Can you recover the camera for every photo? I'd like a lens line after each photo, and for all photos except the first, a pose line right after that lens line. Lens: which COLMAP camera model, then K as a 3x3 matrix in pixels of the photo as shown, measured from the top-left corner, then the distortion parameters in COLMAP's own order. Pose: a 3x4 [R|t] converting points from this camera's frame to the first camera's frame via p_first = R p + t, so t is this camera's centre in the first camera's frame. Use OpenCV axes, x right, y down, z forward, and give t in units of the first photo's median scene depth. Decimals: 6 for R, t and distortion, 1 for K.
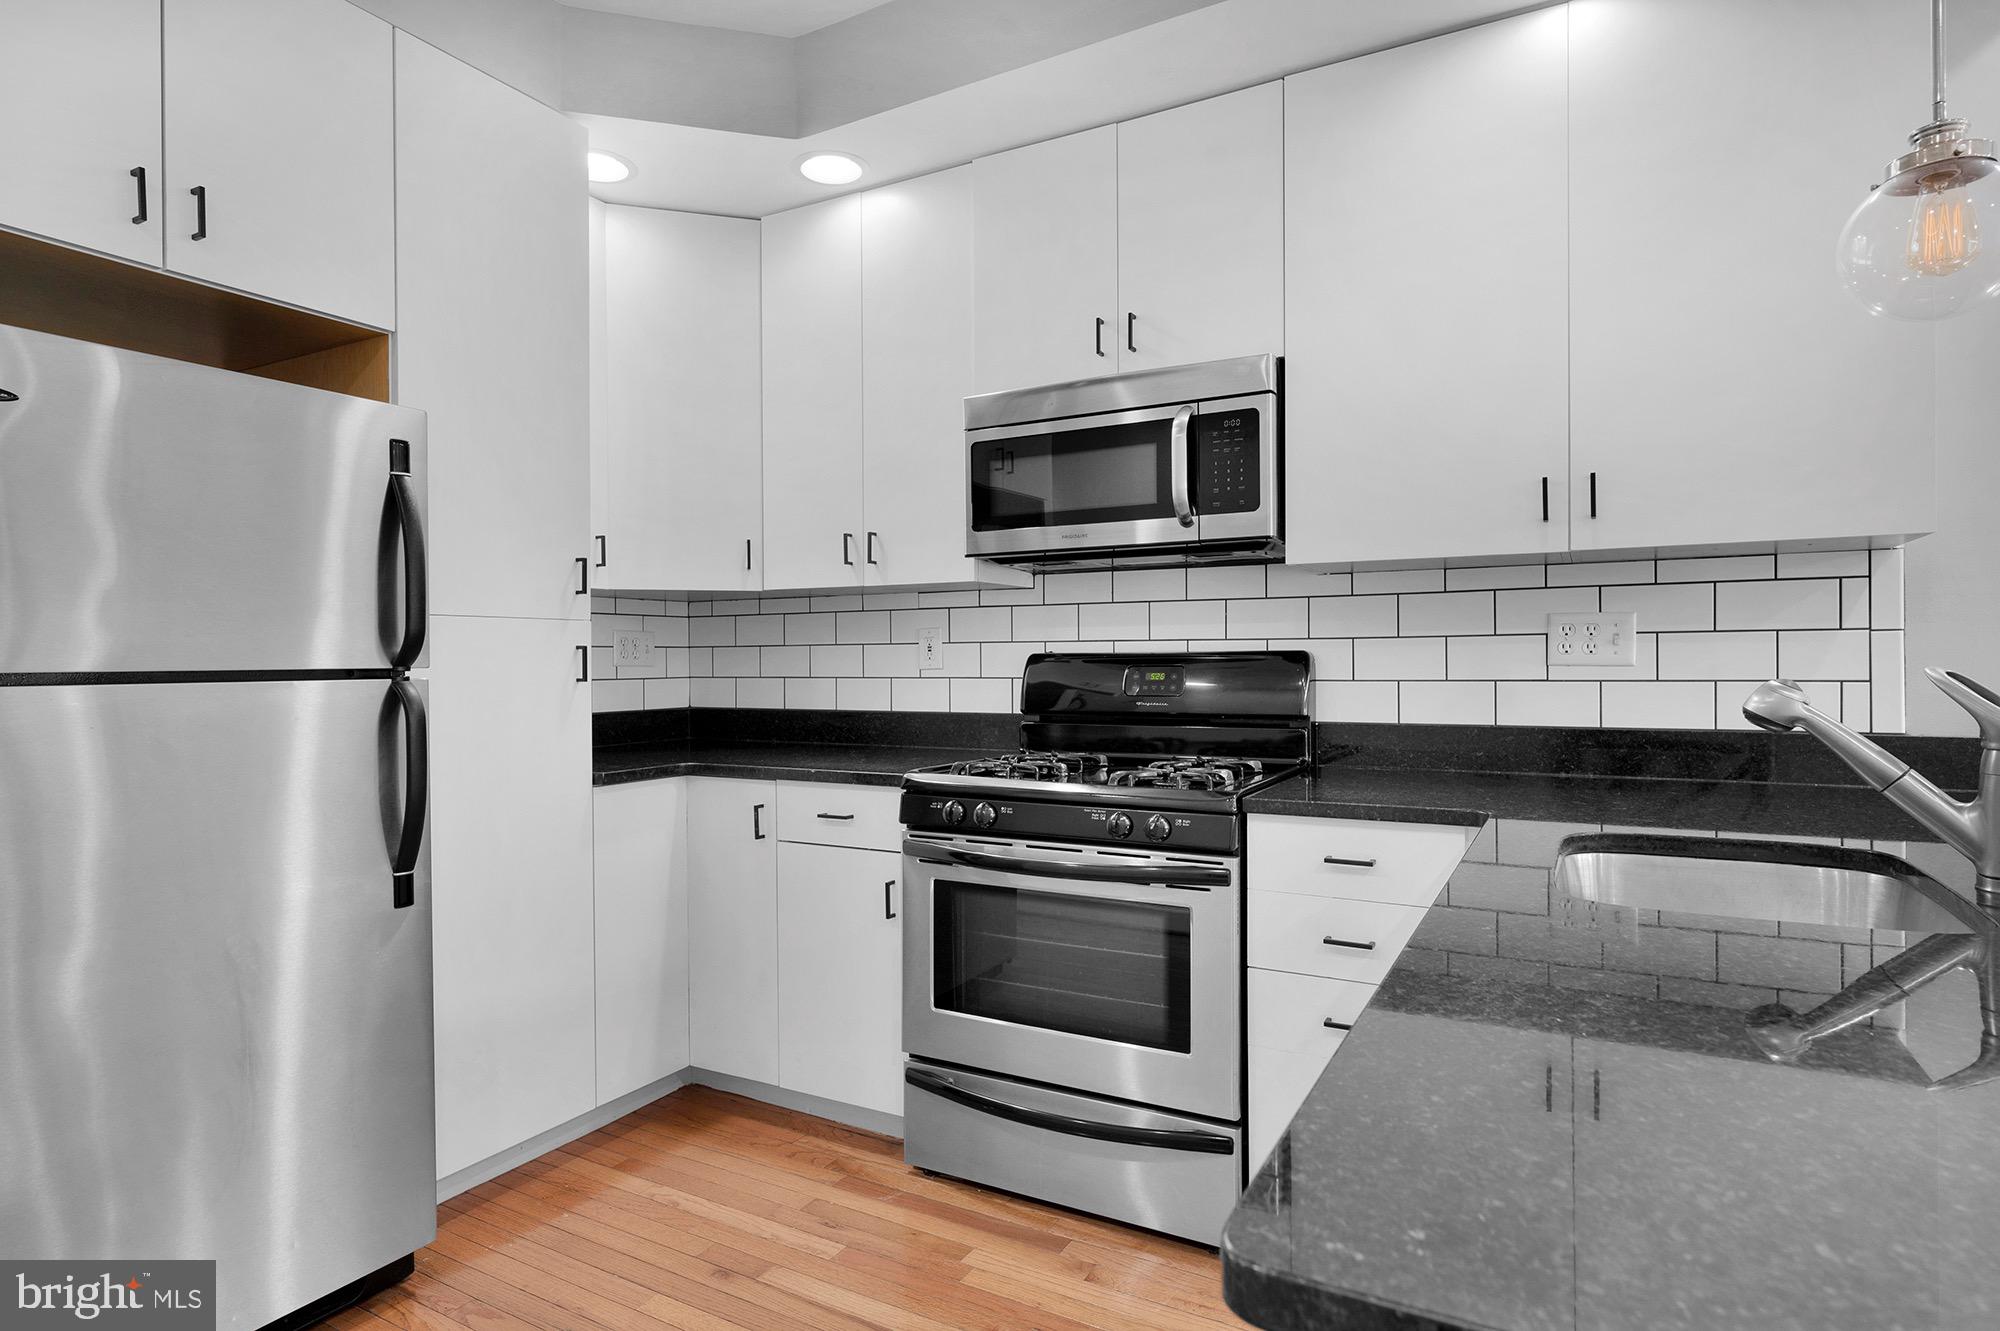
lens RADIAL K [[1063.2, 0, 1000.0], [0, 1063.2, 665.5], [0, 0, 1]] dist [-0.002861, 0.000681]
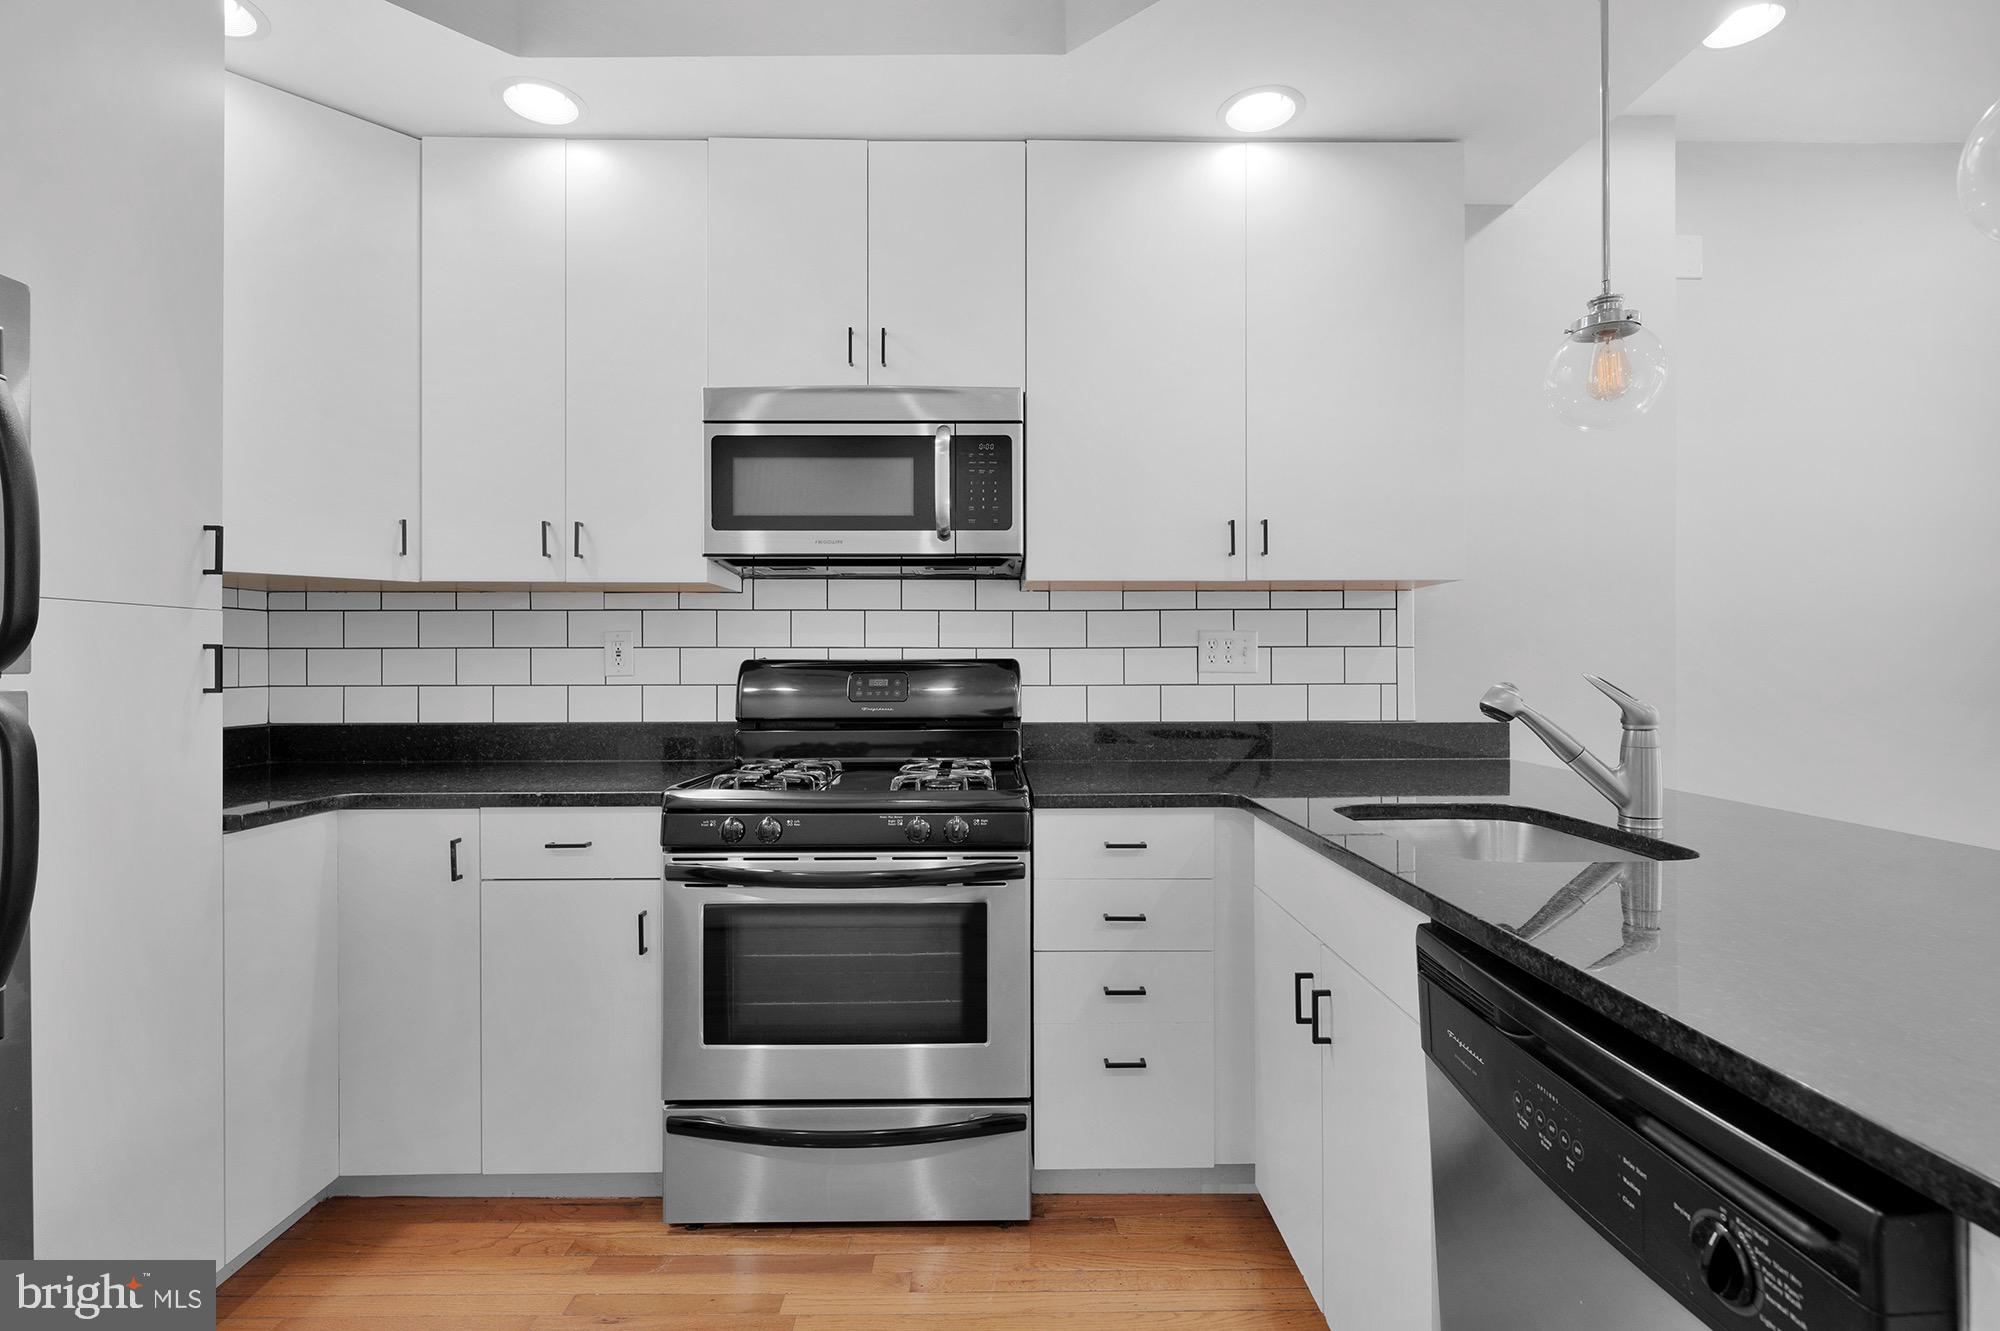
lens RADIAL K [[959.3, 0, 1000.0], [0, 959.3, 665.5], [0, 0, 1]] dist [-0.002102, -0.000581]
pose [[0.867848, 0.004590, 0.496808, -0.248420], [-0.000903, 0.999970, -0.007661, 0.000794], [-0.496829, 0.006200, 0.867826, 0.149908]]
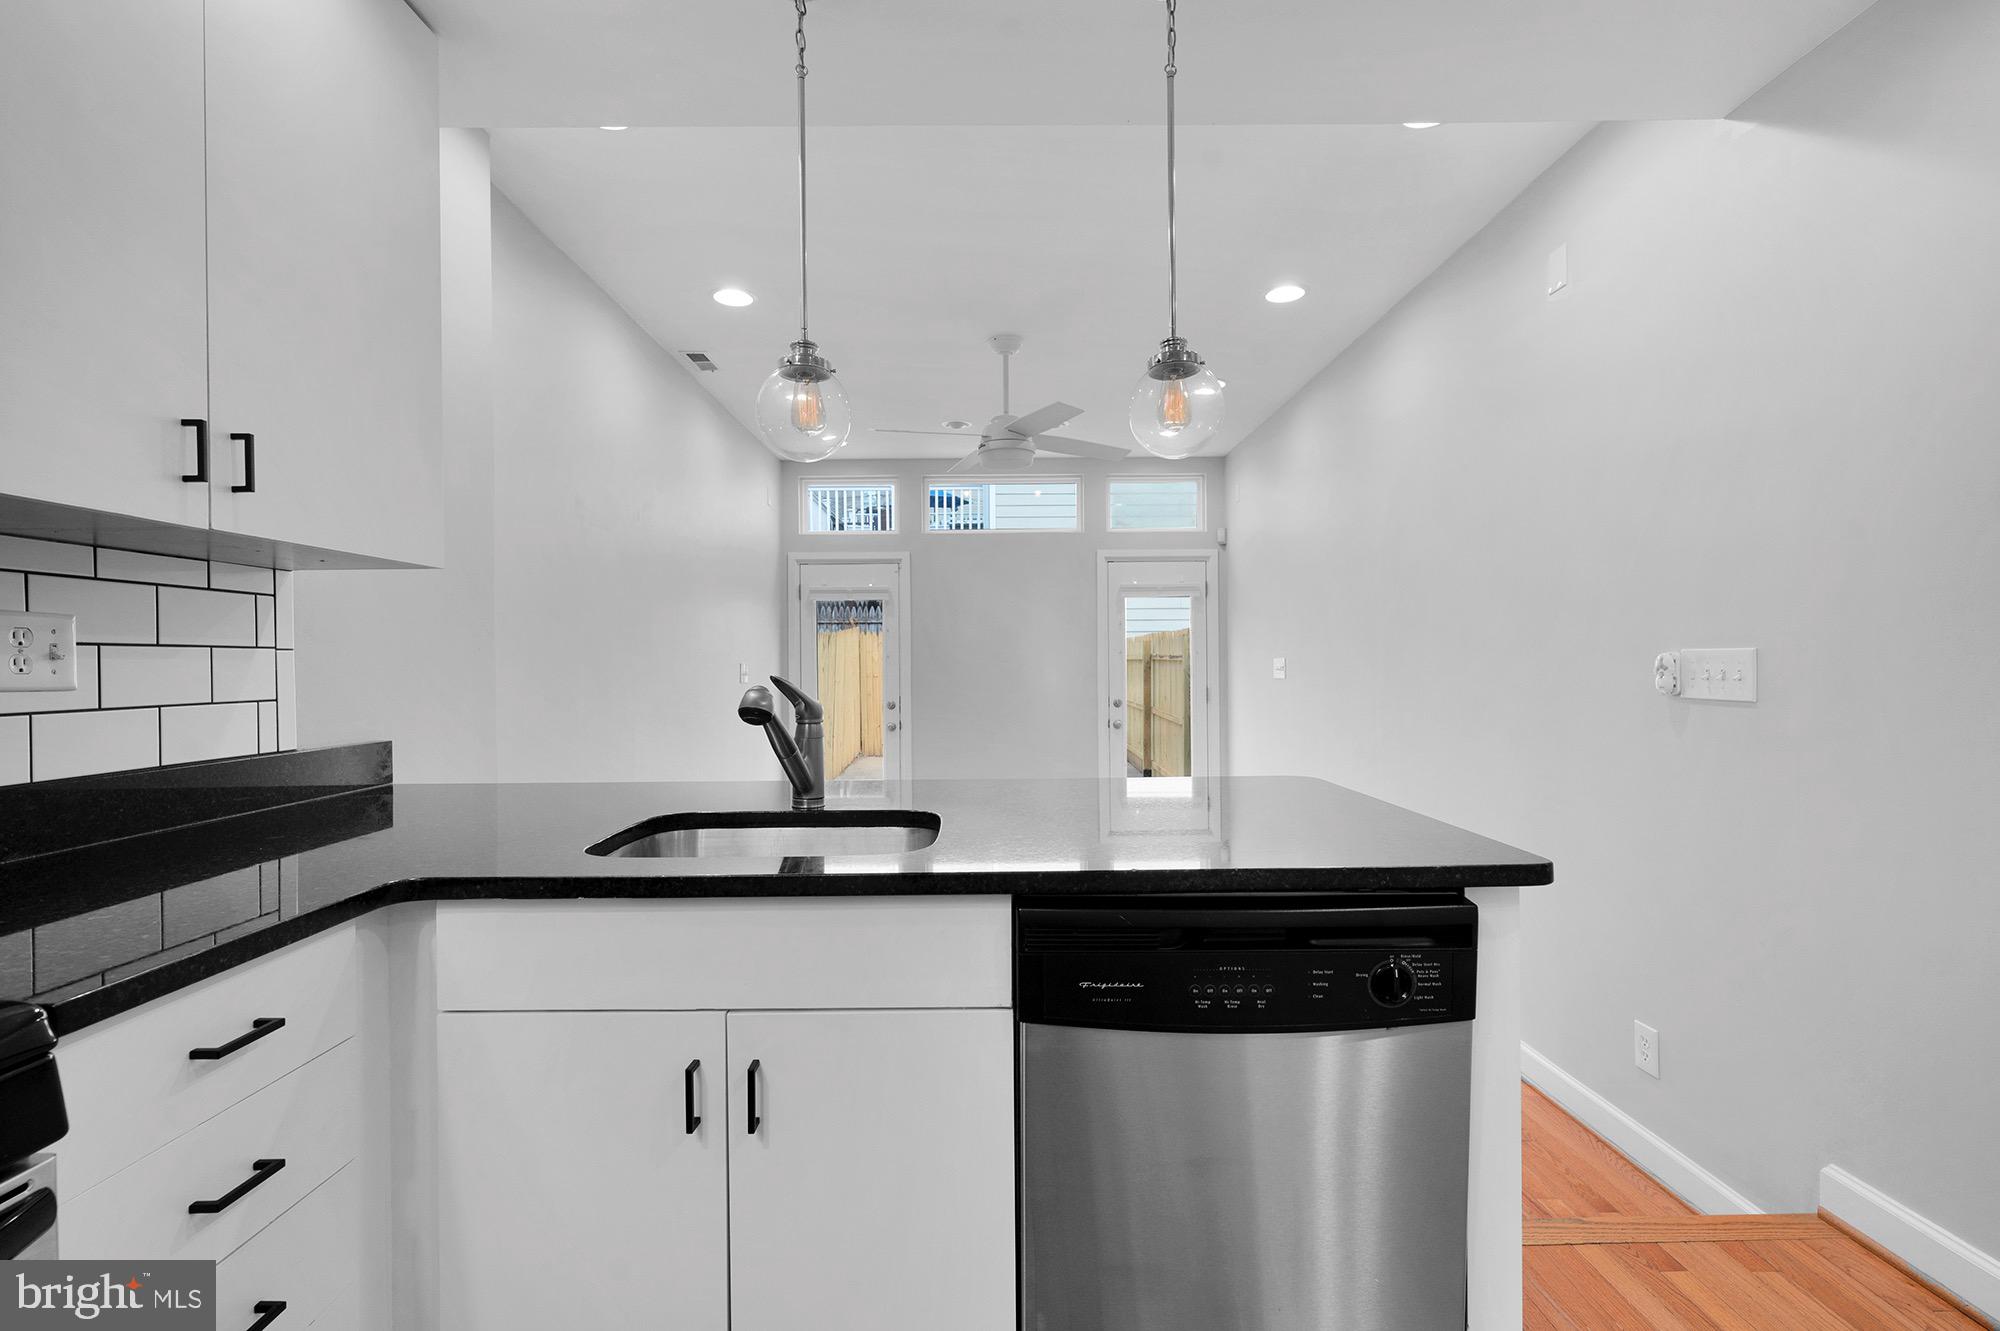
lens RADIAL K [[878.5, 0, 1037.7], [0, 878.5, 662.1], [0, 0, 1]] dist [-0.003987, -0.000643]
pose [[-0.476383, 0.014467, 0.879119, -0.232485], [0.022034, 0.999747, -0.004511, -0.001515], [-0.878962, 0.017222, -0.476581, 0.712888]]
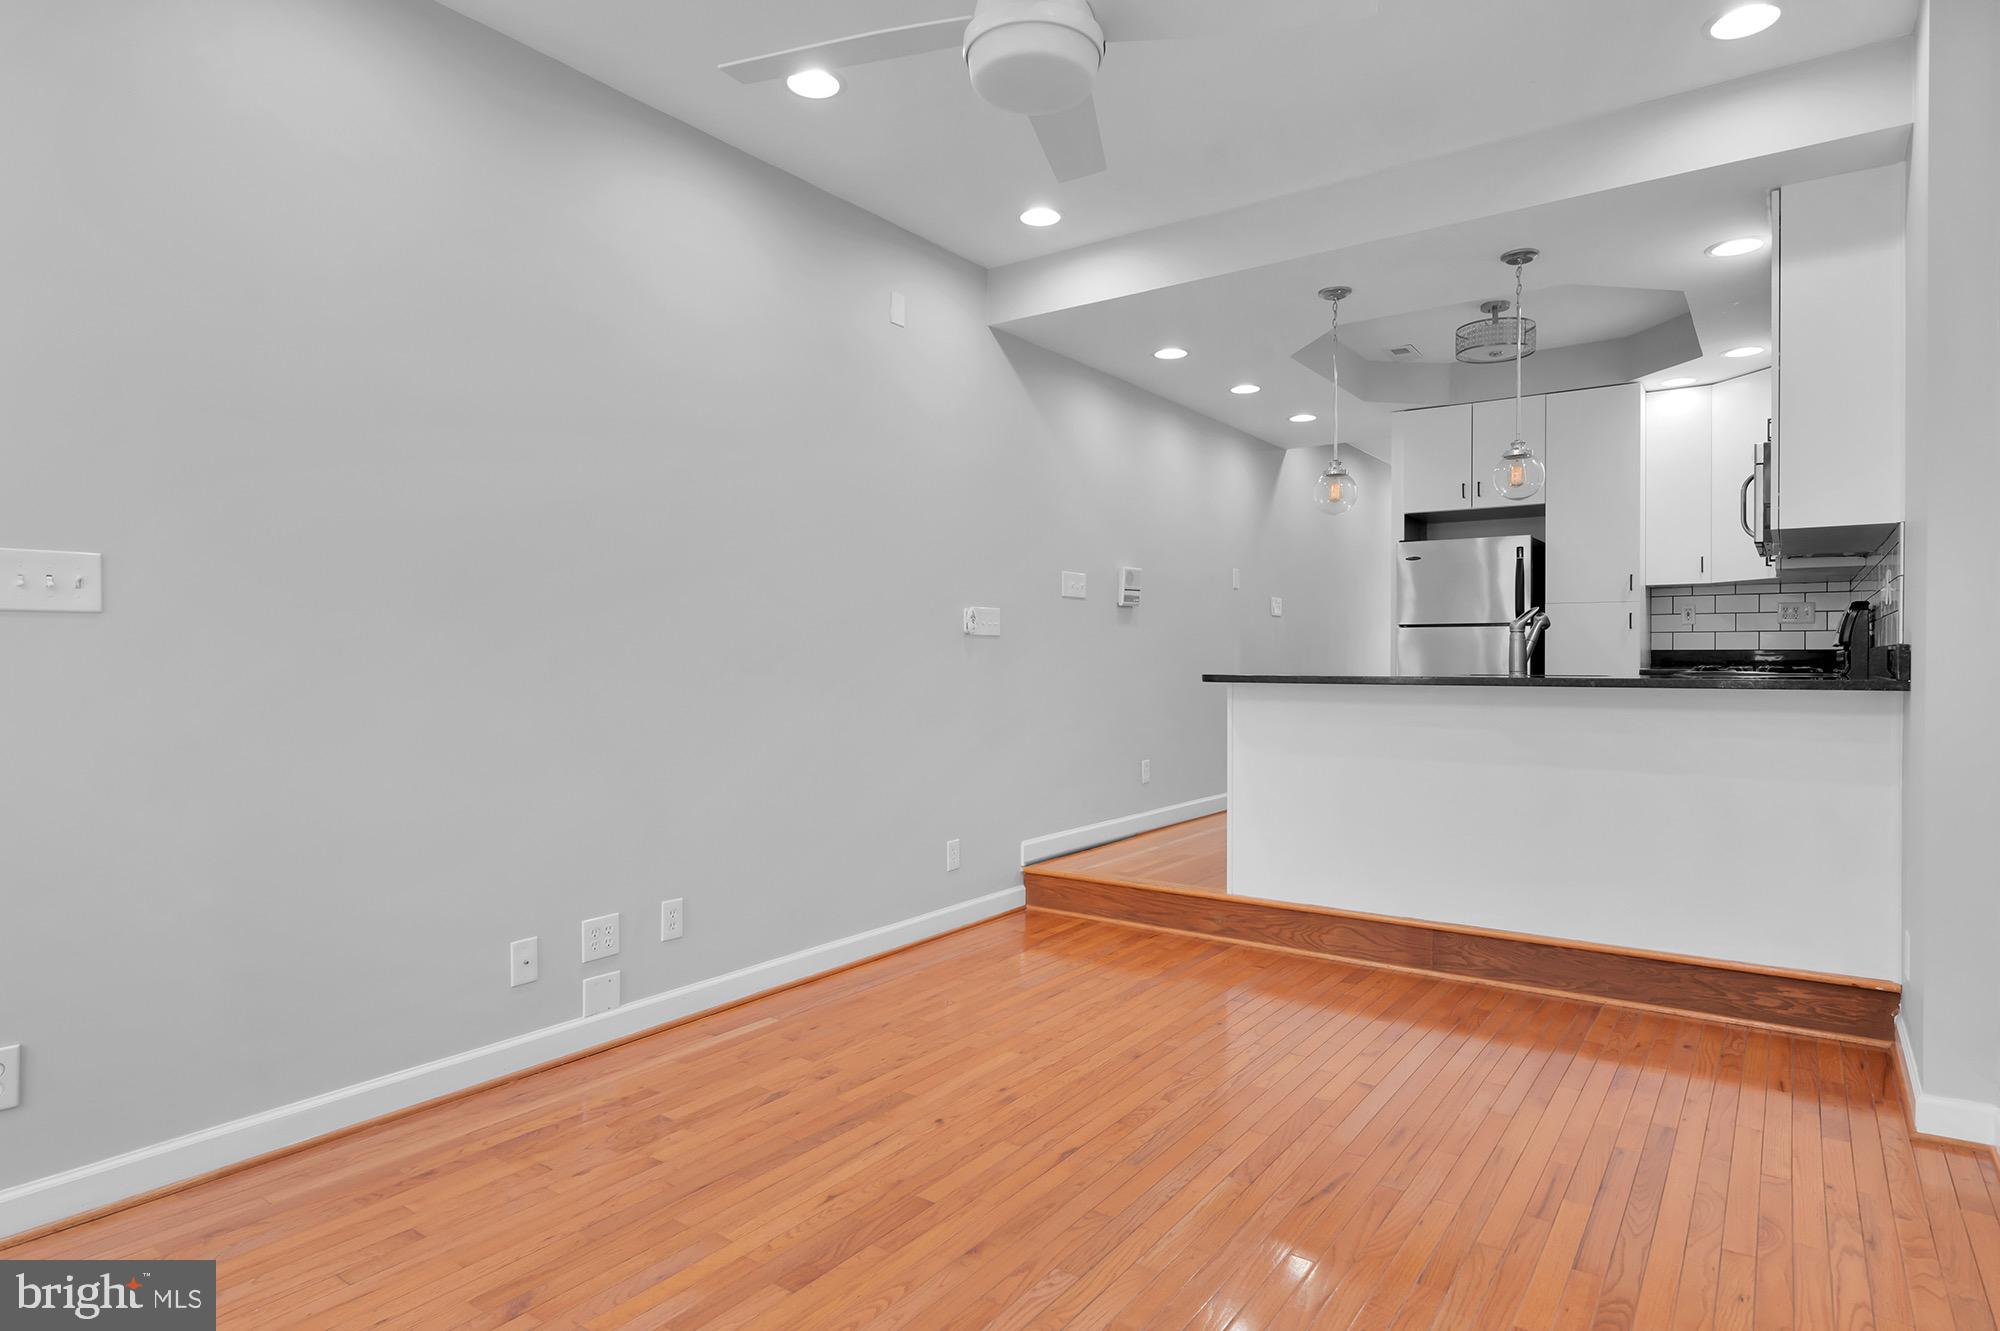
lens RADIAL K [[1070.1, 0, 1000.0], [0, 1070.1, 665.5], [0, 0, 1]] dist [-0.003147, -0.000636]
pose [[-0.124062, 0.013466, -0.992183, 2.216013], [-0.008715, 0.999855, 0.014659, 0.074820], [0.992236, 0.010466, -0.123926, -0.058001]]
